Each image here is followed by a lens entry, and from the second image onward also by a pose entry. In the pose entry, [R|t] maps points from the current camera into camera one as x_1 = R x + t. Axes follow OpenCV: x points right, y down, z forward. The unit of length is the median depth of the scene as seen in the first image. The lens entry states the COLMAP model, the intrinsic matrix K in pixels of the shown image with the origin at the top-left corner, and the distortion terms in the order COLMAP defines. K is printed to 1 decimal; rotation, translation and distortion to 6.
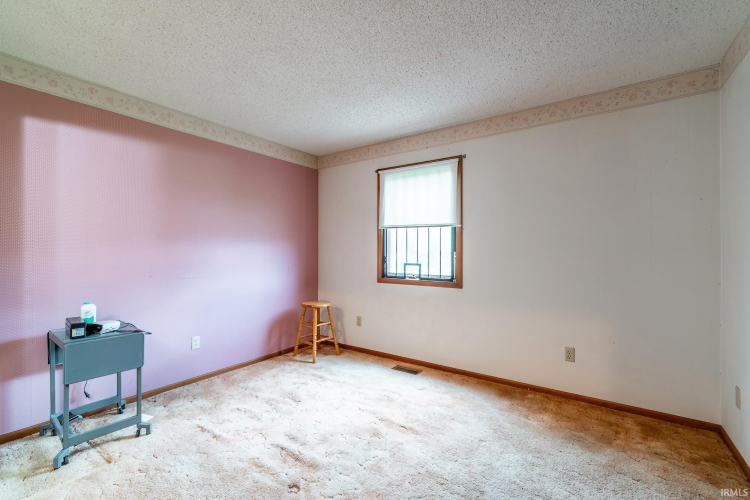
lens RADIAL K [[331.6, 0, 367.8], [0, 331.6, 247.2], [0, 0, 1]] dist [-0.004472, 0.001580]
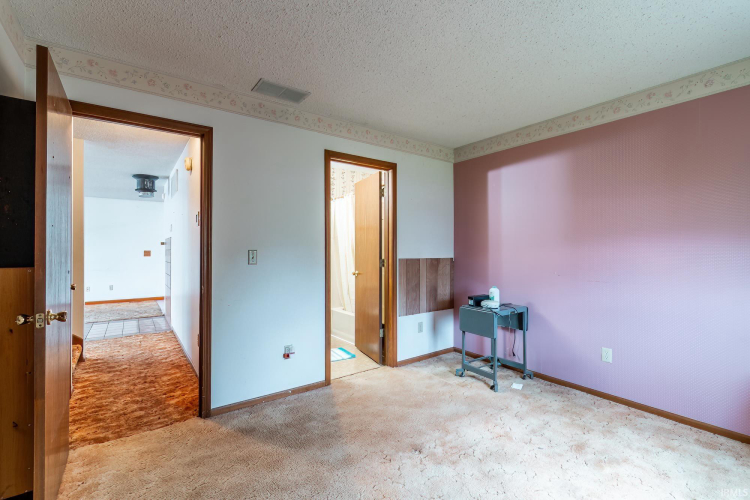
lens RADIAL K [[331.6, 0, 374.8], [0, 331.6, 252.9], [0, 0, 1]] dist [-0.004472, 0.001580]
pose [[-0.309300, -0.003932, -0.950956, 0.610350], [0.000699, 0.999990, -0.004362, 0.019014], [0.950964, -0.002014, -0.309294, 0.800541]]
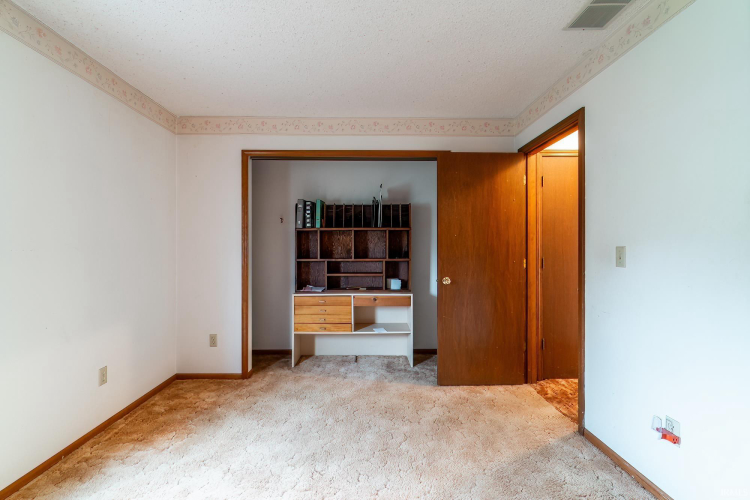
lens RADIAL K [[331.6, 0, 364.9], [0, 331.6, 248.5], [0, 0, 1]] dist [-0.004472, 0.001580]
pose [[-0.588194, 0.006425, 0.808694, -0.454228], [0.003129, 0.999979, -0.005668, 0.014813], [-0.808714, -0.000803, -0.588202, 0.990766]]
